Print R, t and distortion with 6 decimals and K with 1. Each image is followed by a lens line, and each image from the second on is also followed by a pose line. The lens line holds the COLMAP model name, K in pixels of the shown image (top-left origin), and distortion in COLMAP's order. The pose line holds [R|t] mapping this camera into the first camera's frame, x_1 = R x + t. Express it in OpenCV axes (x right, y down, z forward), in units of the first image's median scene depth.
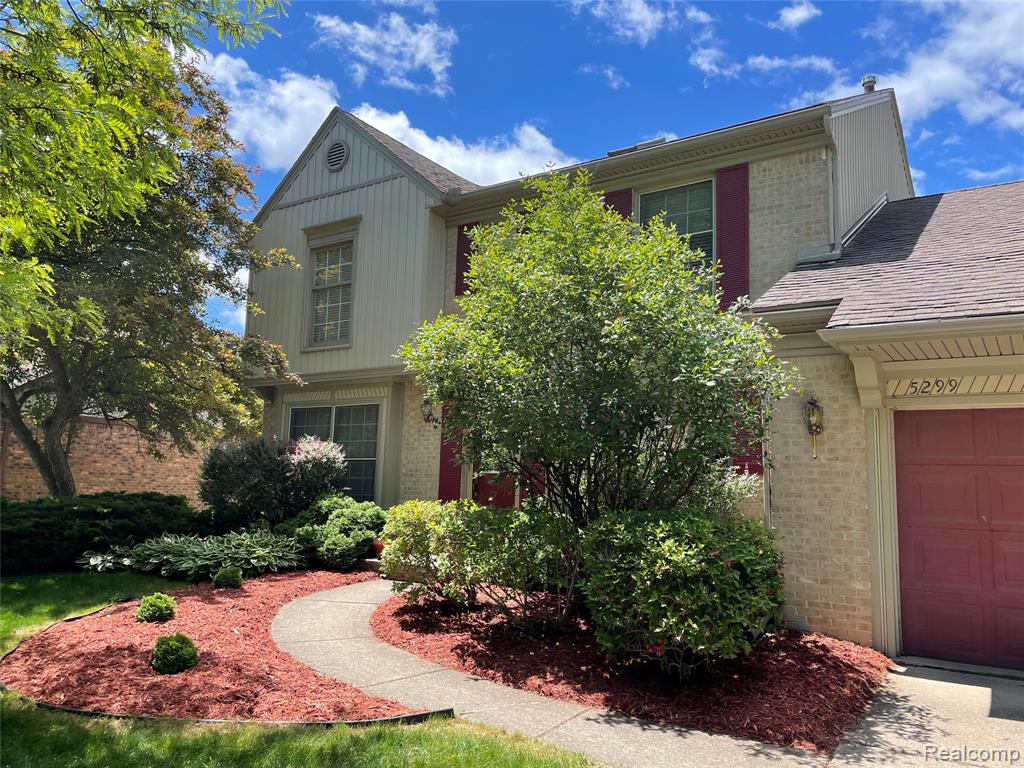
lens RADIAL K [[732.5, 0, 512.0], [0, 732.5, 384.0], [0, 0, 1]] dist [0.089902, -0.000835]
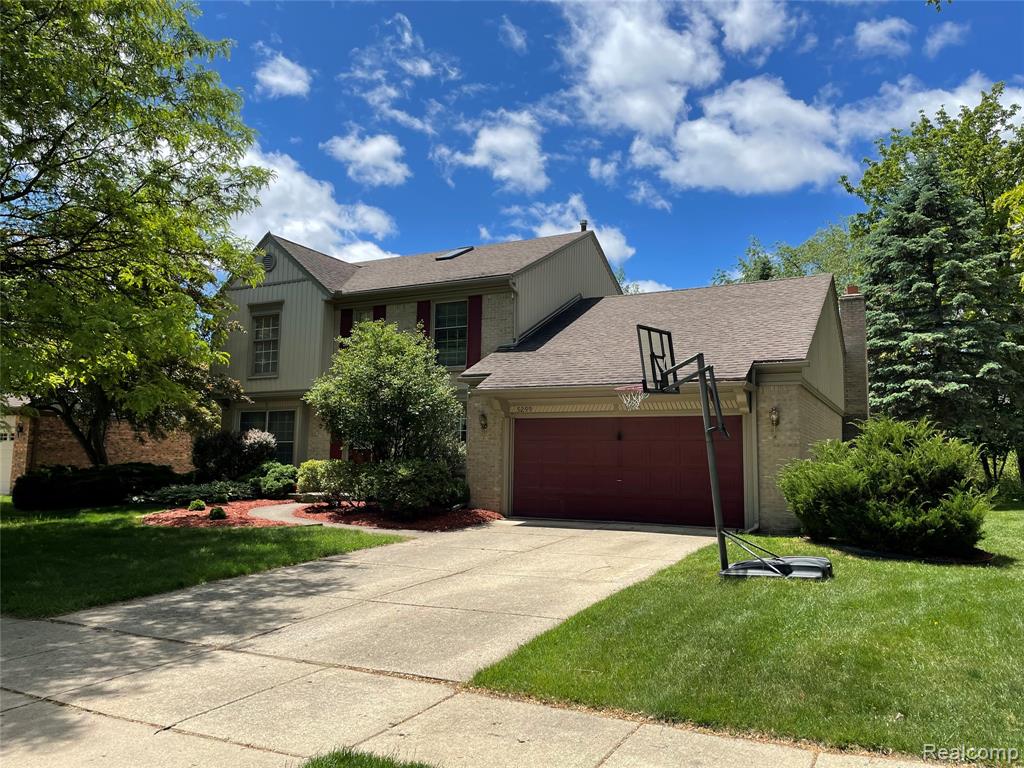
lens RADIAL K [[732.5, 0, 512.0], [0, 732.5, 384.0], [0, 0, 1]] dist [0.089902, -0.000835]
pose [[0.993982, -0.000530, 0.109540, 0.158023], [-0.002001, 0.999733, 0.023001, -0.087025], [-0.109523, -0.023081, 0.993716, -0.906058]]
